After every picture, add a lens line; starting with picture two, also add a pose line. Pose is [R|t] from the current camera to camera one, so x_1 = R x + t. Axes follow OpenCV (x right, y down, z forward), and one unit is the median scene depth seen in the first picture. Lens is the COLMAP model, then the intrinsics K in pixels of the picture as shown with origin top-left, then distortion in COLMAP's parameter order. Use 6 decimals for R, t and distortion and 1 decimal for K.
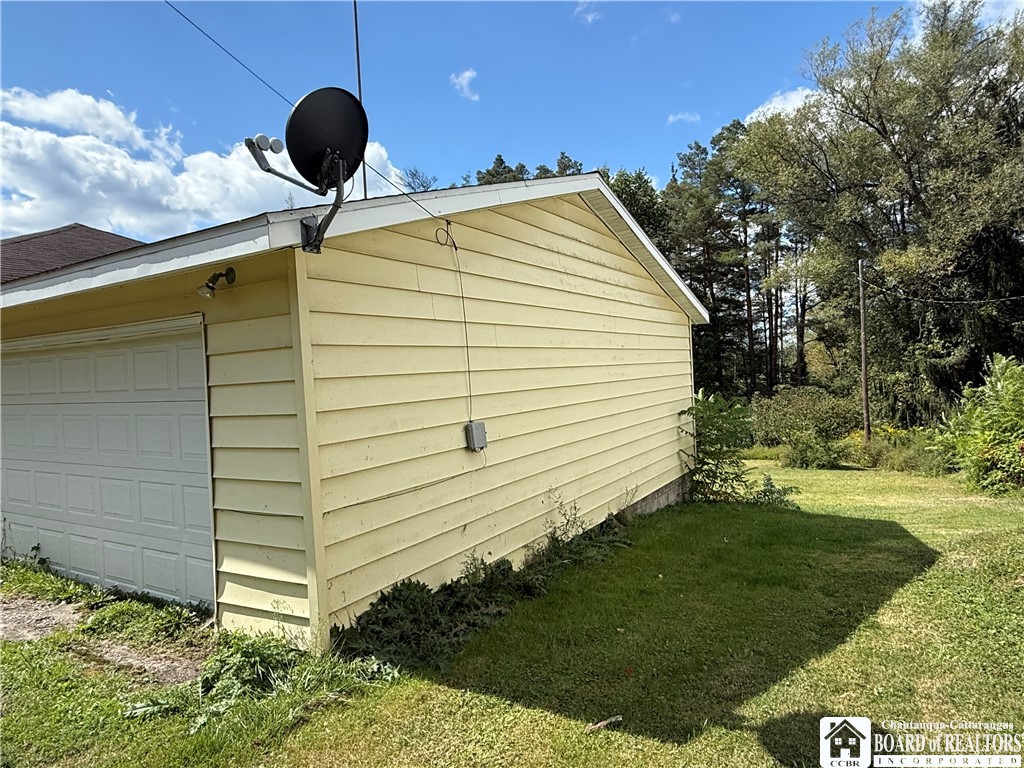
lens RADIAL K [[649.1, 0, 517.7], [0, 649.1, 383.2], [0, 0, 1]] dist [0.020348, -0.007331]
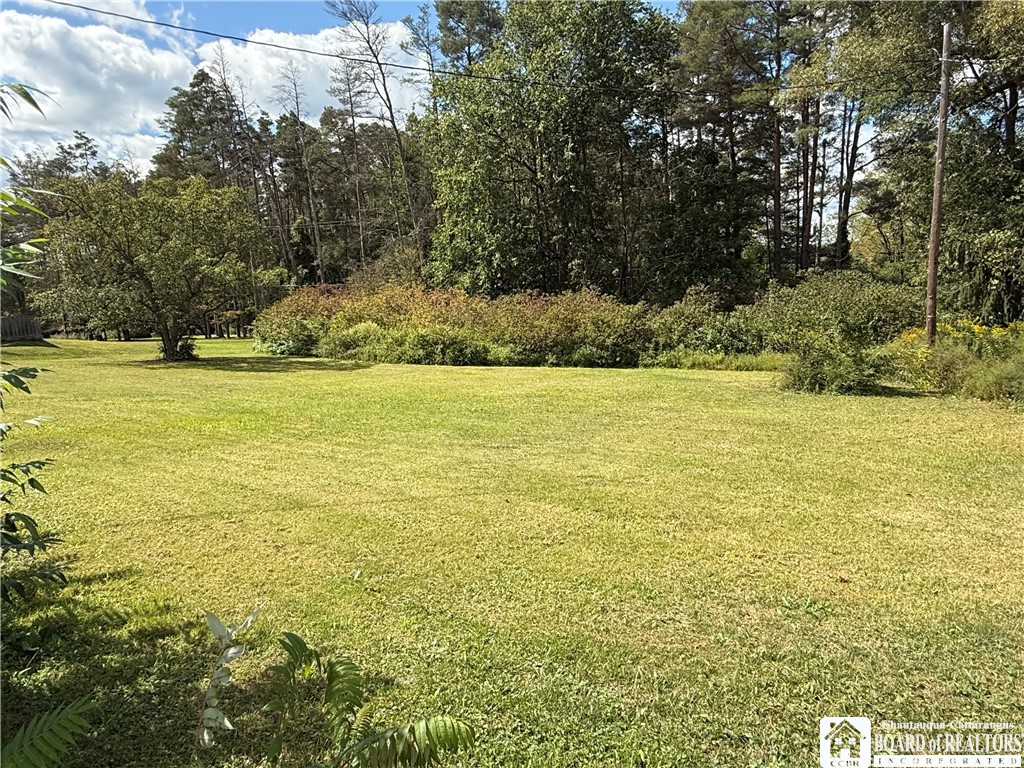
lens RADIAL K [[649.1, 0, 510.2], [0, 649.1, 389.7], [0, 0, 1]] dist [0.020348, -0.007331]
pose [[0.997822, 0.003623, -0.065867, 0.093548], [0.006993, 0.987056, 0.160222, 0.014194], [0.065595, -0.160334, 0.984881, 0.184413]]
